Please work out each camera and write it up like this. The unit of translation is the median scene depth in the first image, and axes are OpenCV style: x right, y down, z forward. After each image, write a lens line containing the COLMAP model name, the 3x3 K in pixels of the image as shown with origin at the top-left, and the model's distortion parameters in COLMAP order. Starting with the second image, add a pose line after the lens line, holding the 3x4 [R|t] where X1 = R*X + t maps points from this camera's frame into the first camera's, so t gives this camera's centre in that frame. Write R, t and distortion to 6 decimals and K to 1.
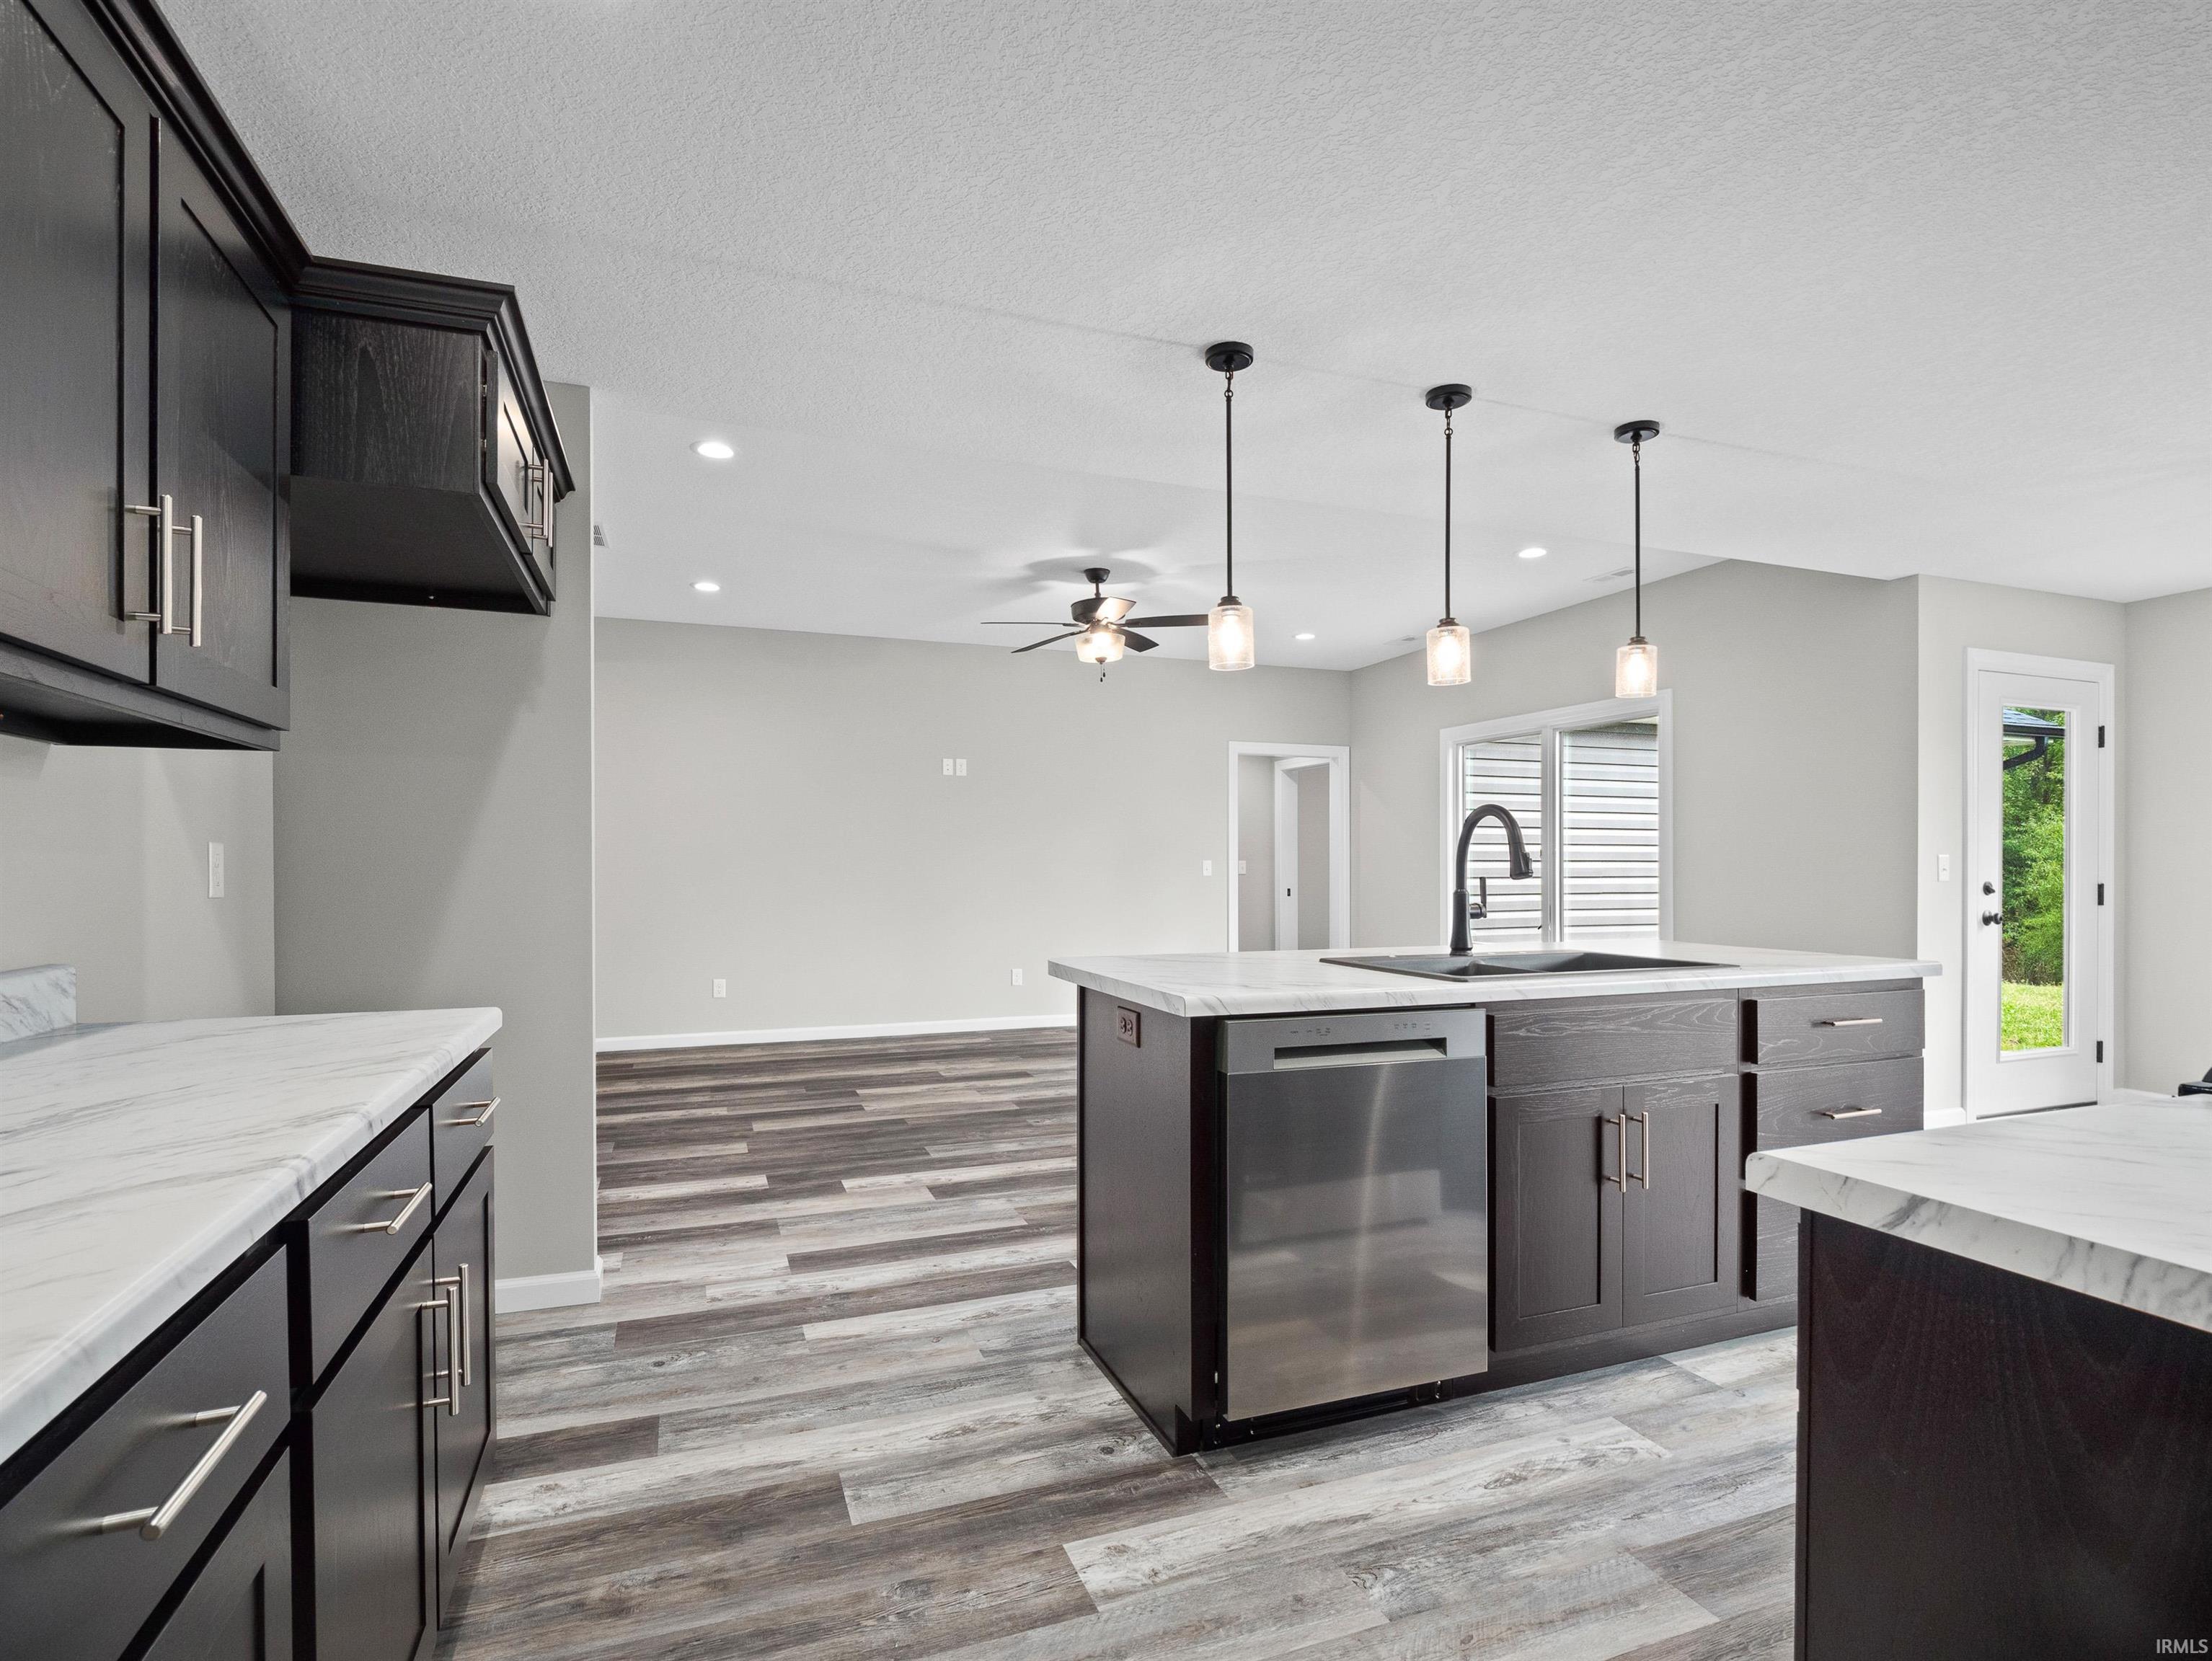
lens RADIAL K [[1085.0, 0, 1096.6], [0, 1085.0, 872.7], [0, 0, 1]] dist [0.002307, -0.009519]
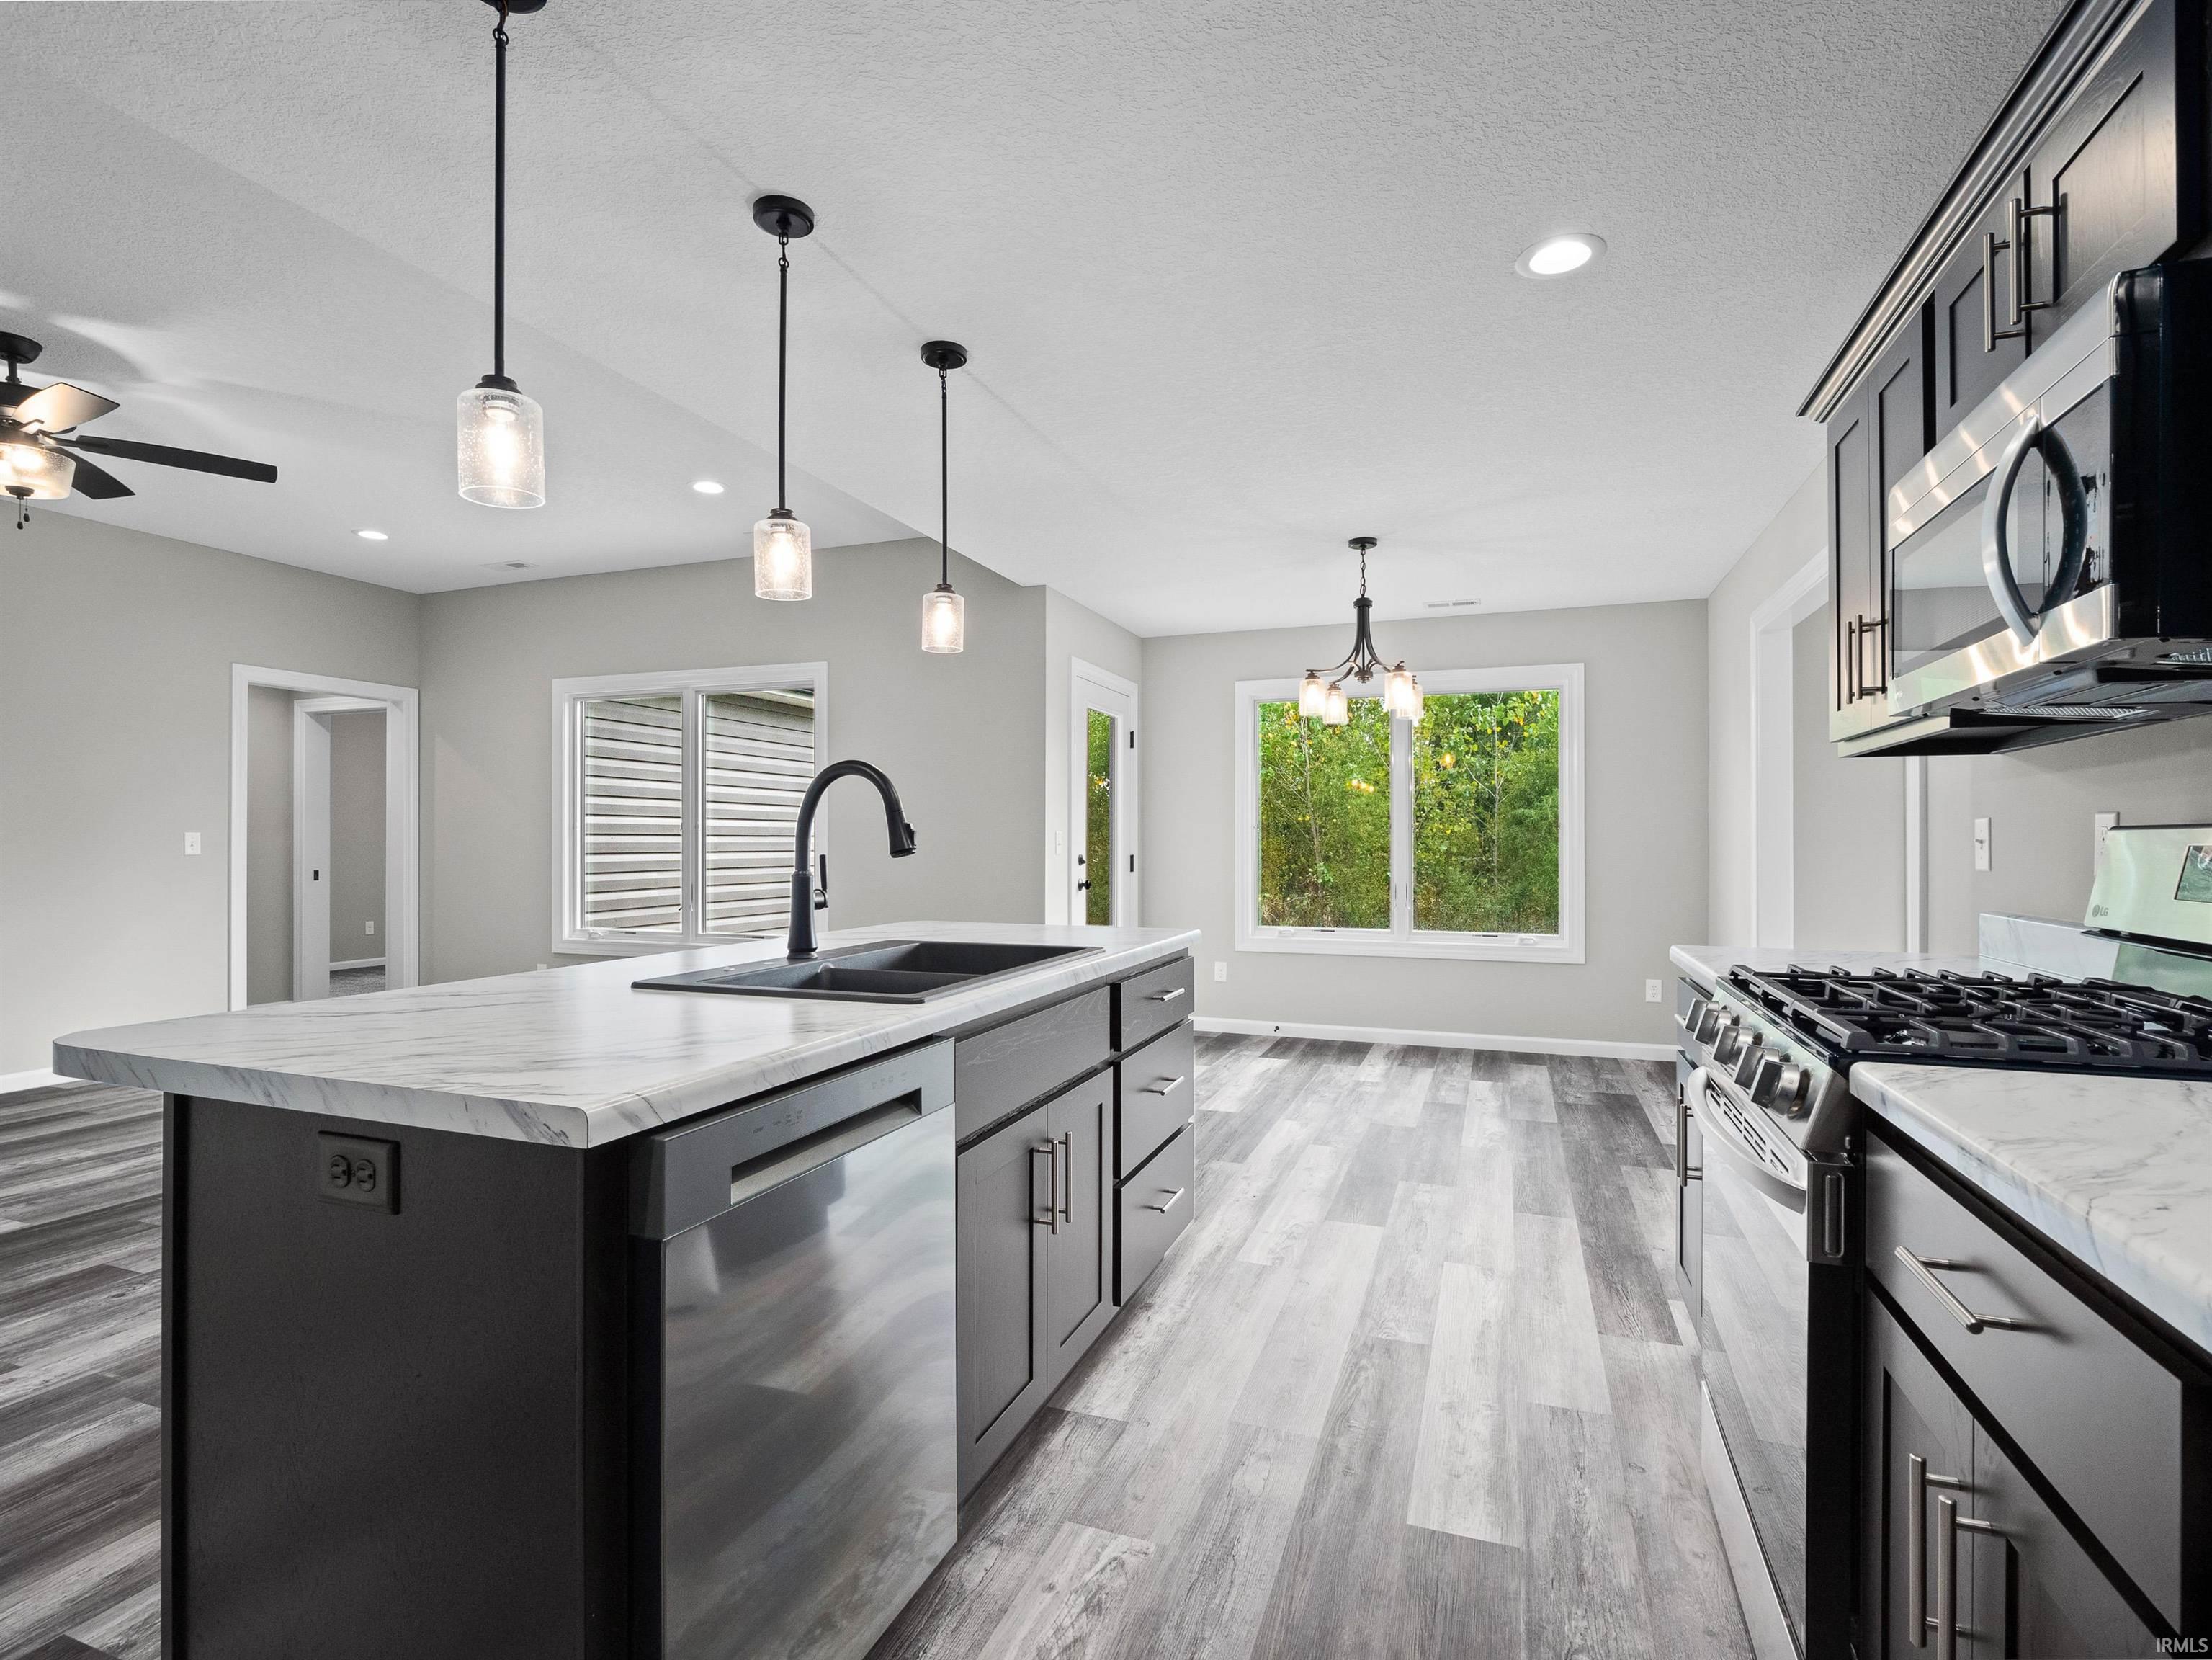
lens RADIAL K [[1076.4, 0, 1094.7], [0, 1076.4, 833.9], [0, 0, 1]] dist [0.003732, -0.008436]
pose [[0.659138, 0.005369, 0.752003, -0.062433], [0.004283, 0.999931, -0.010893, -0.001317], [-0.752010, 0.010401, 0.659070, 0.235436]]
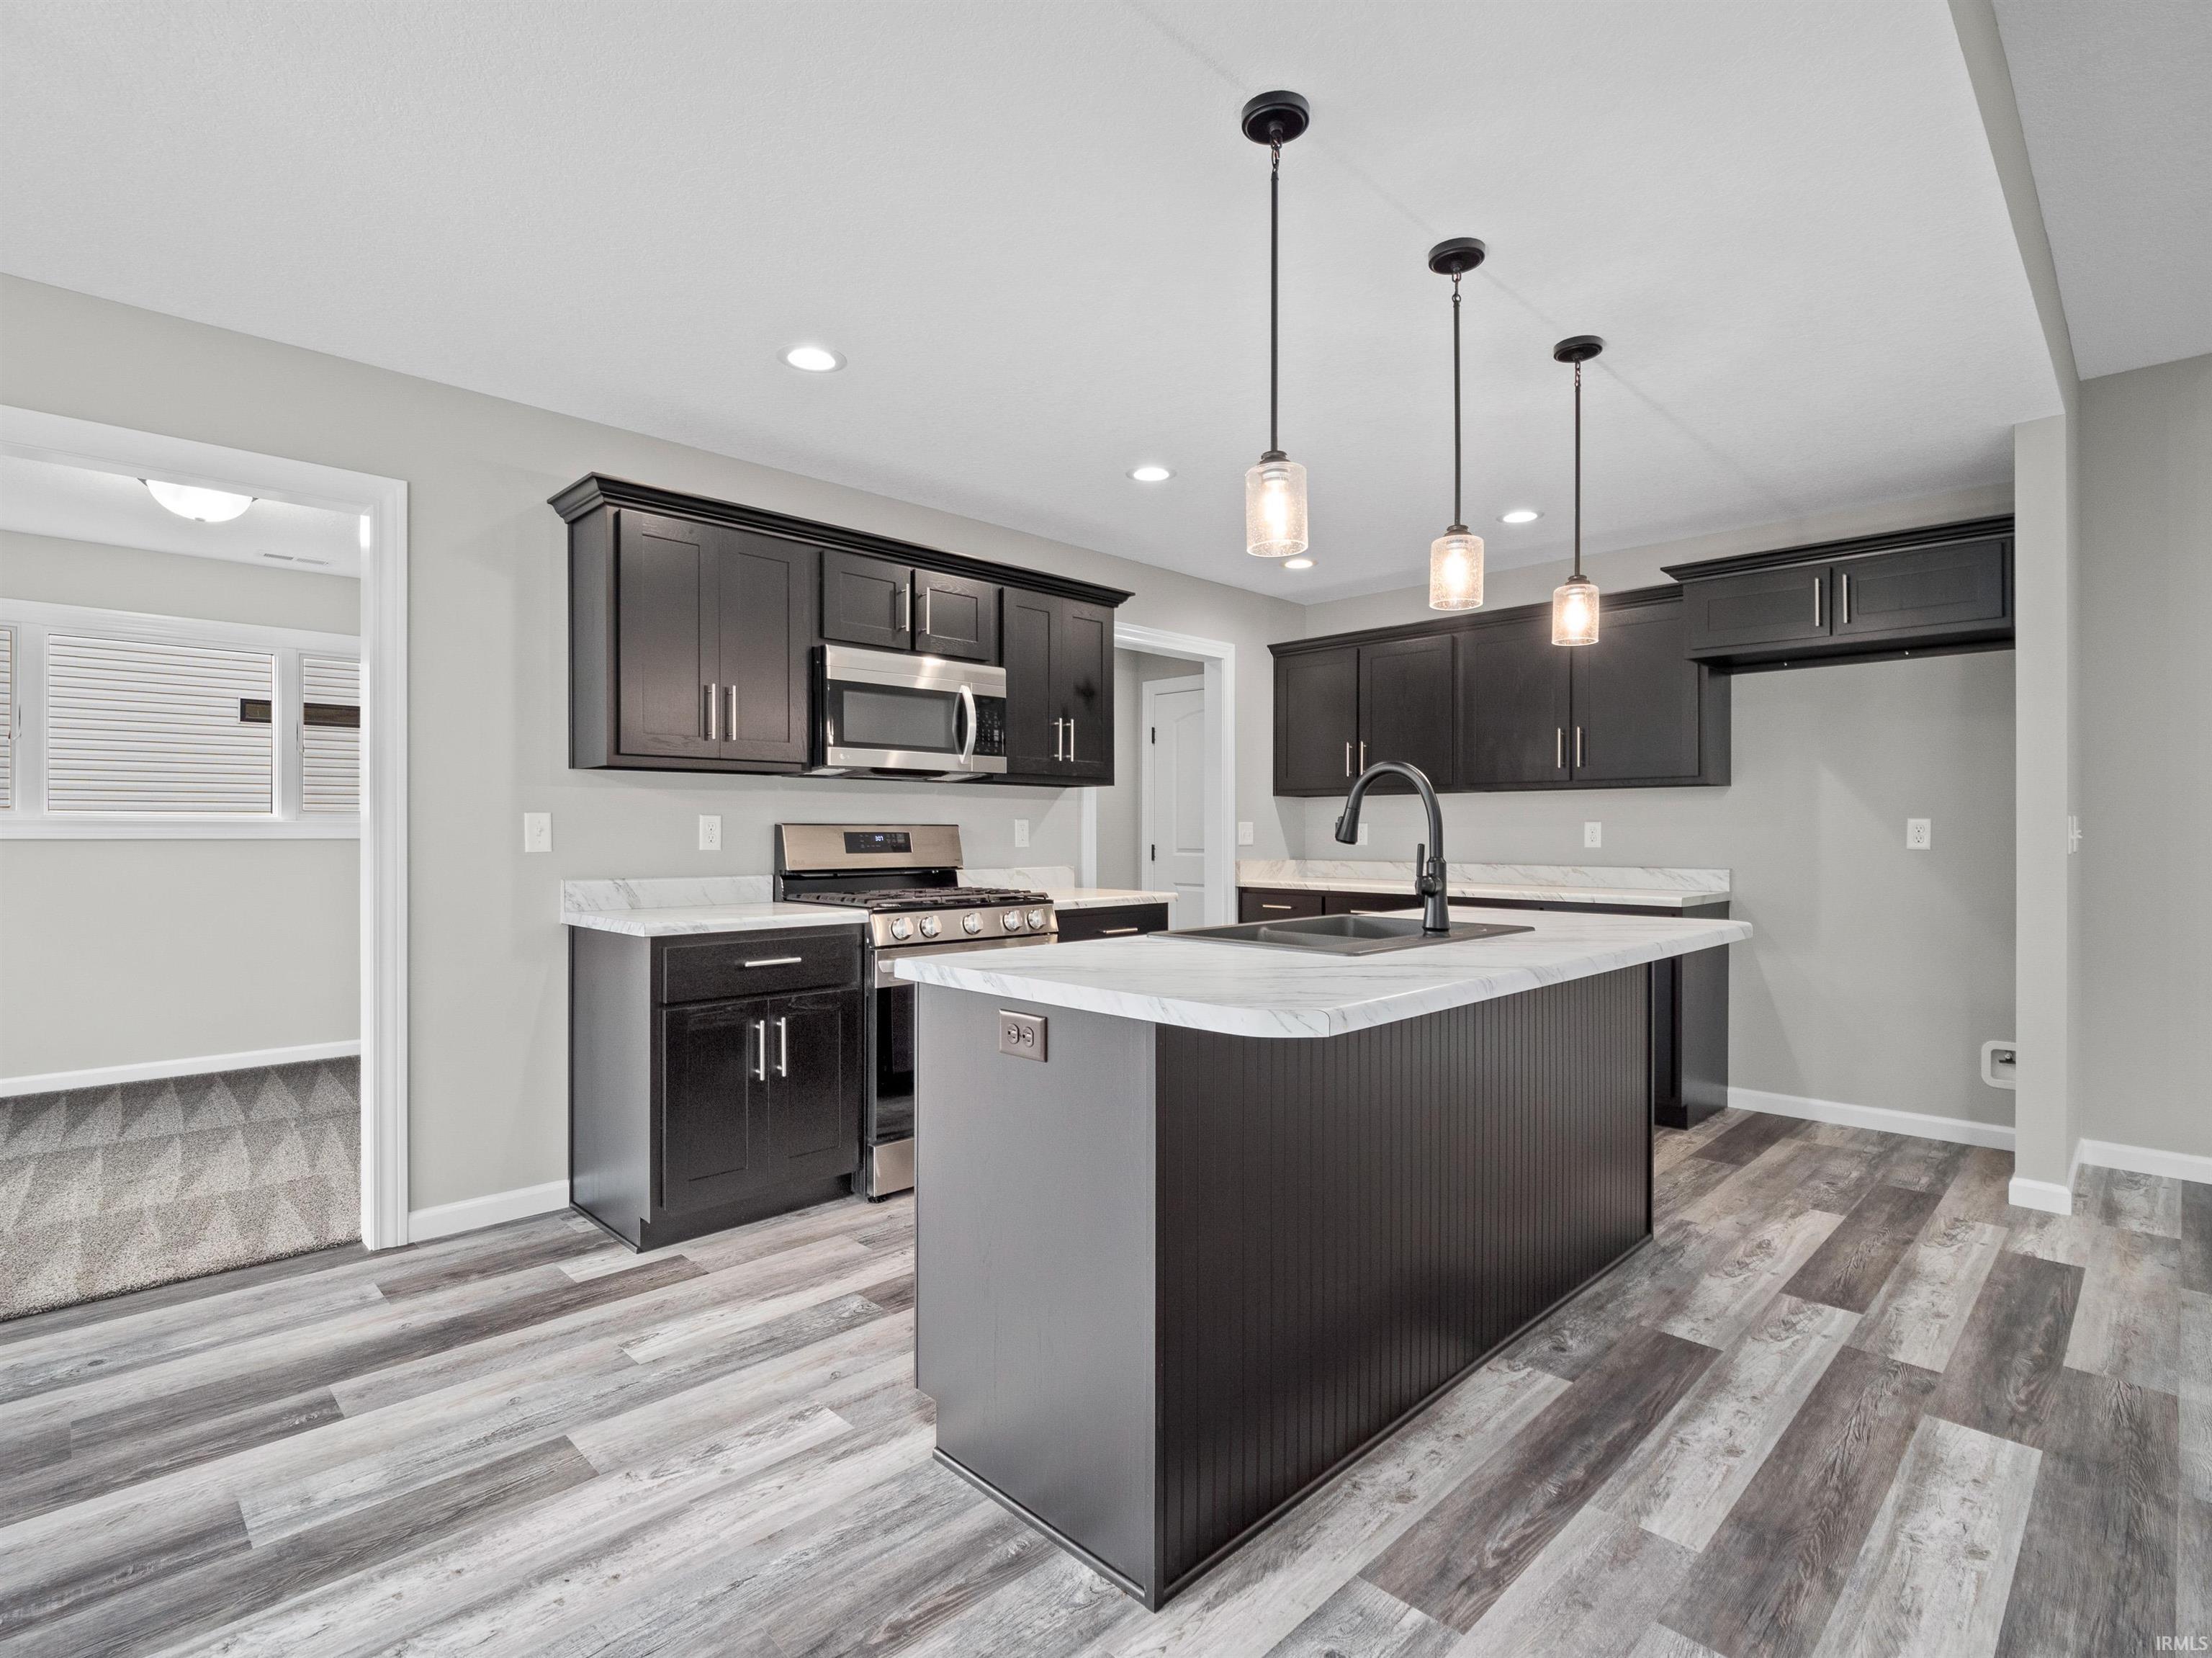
lens RADIAL K [[1077.8, 0, 1104.9], [0, 1077.8, 836.1], [0, 0, 1]] dist [-0.014523, 0.002549]
pose [[-0.911919, 0.000594, -0.410371, 0.609912], [-0.003956, 0.999940, 0.010239, -0.006379], [0.410352, 0.010961, -0.911861, 1.106180]]
